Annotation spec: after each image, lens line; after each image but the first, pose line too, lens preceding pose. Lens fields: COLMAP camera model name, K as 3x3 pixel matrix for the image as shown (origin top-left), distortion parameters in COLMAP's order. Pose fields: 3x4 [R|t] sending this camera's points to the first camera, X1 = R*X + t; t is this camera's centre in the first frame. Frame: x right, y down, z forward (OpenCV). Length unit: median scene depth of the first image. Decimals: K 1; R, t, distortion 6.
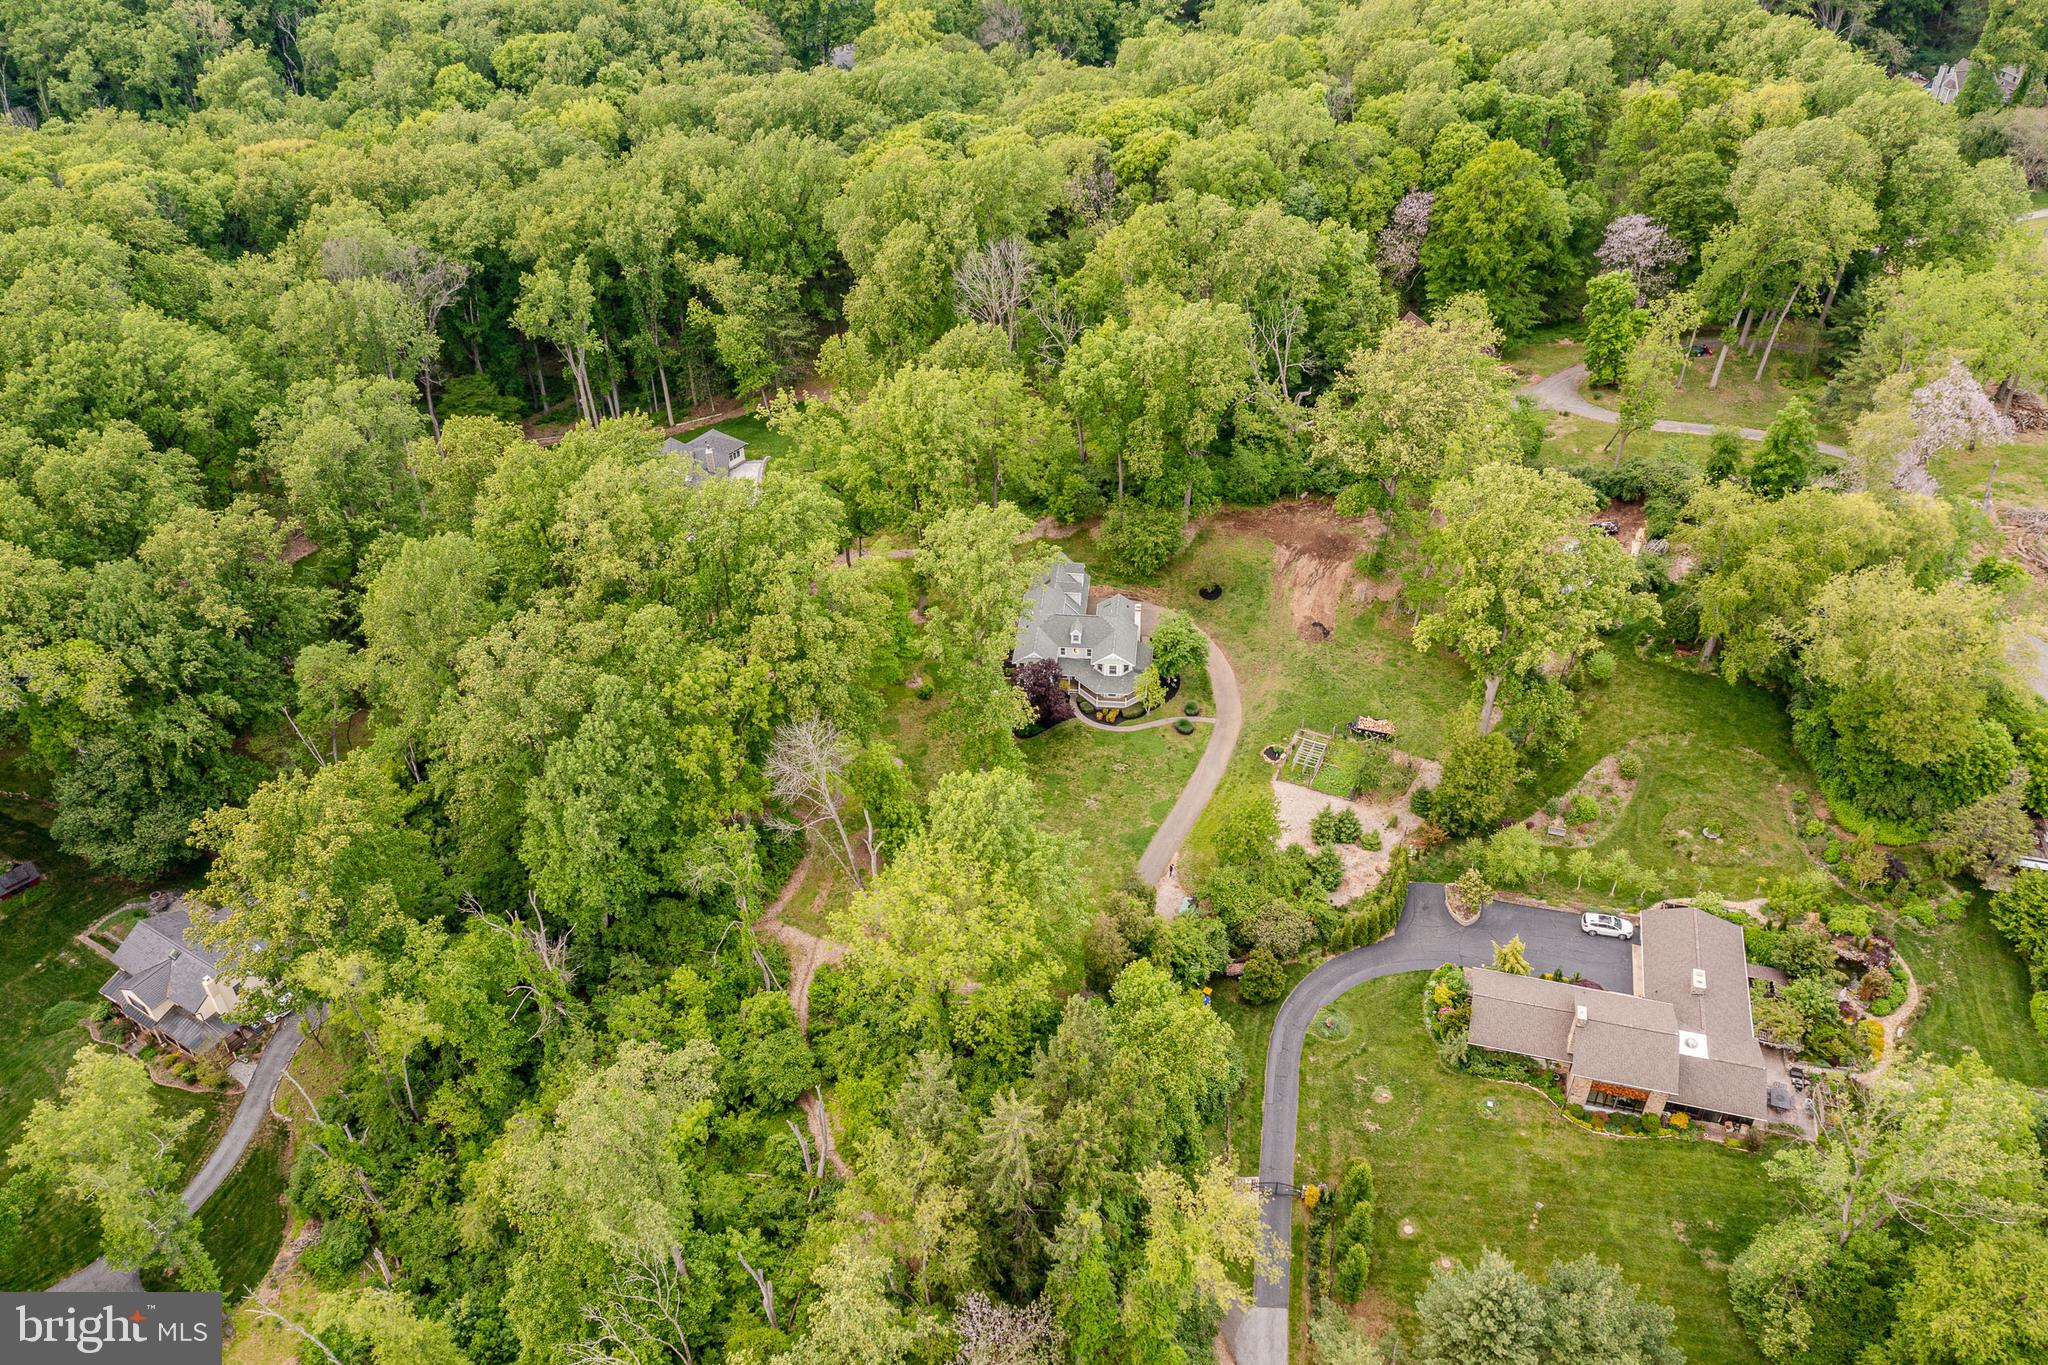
lens RADIAL K [[1637.6, 0, 1027.1], [0, 1637.6, 677.4], [0, 0, 1]] dist [0.005926, 0.022370]
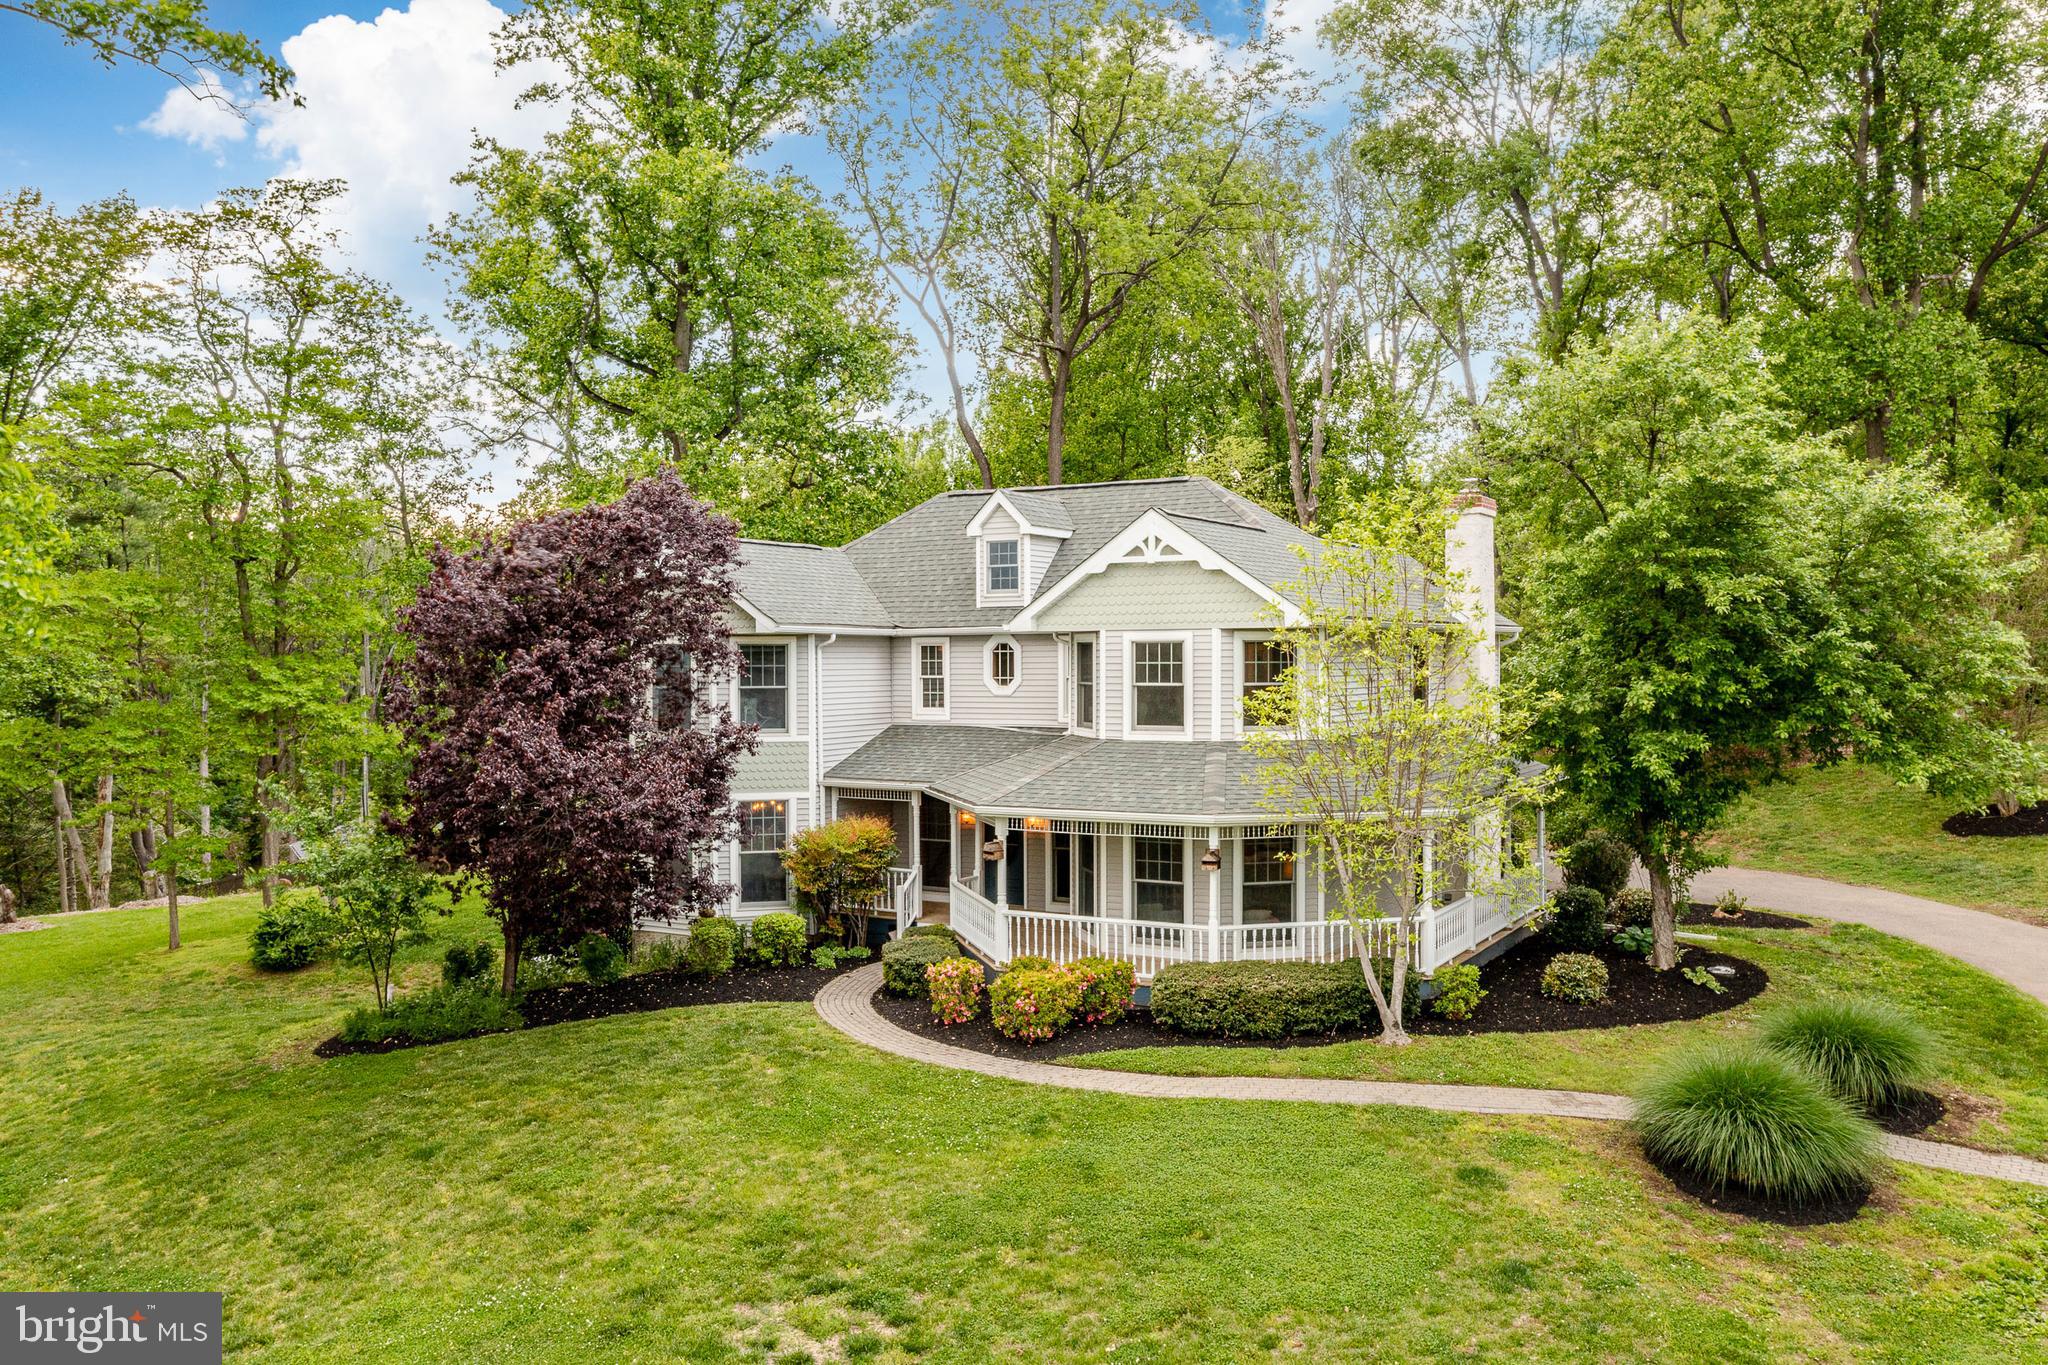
lens RADIAL K [[1637.6, 0, 1027.1], [0, 1637.6, 677.4], [0, 0, 1]] dist [0.005926, 0.022370]
pose [[0.910450, 0.013240, -0.413408, 0.096402], [-0.258196, 0.799029, -0.543036, 0.068235], [0.323135, 0.601147, 0.730894, 0.903356]]
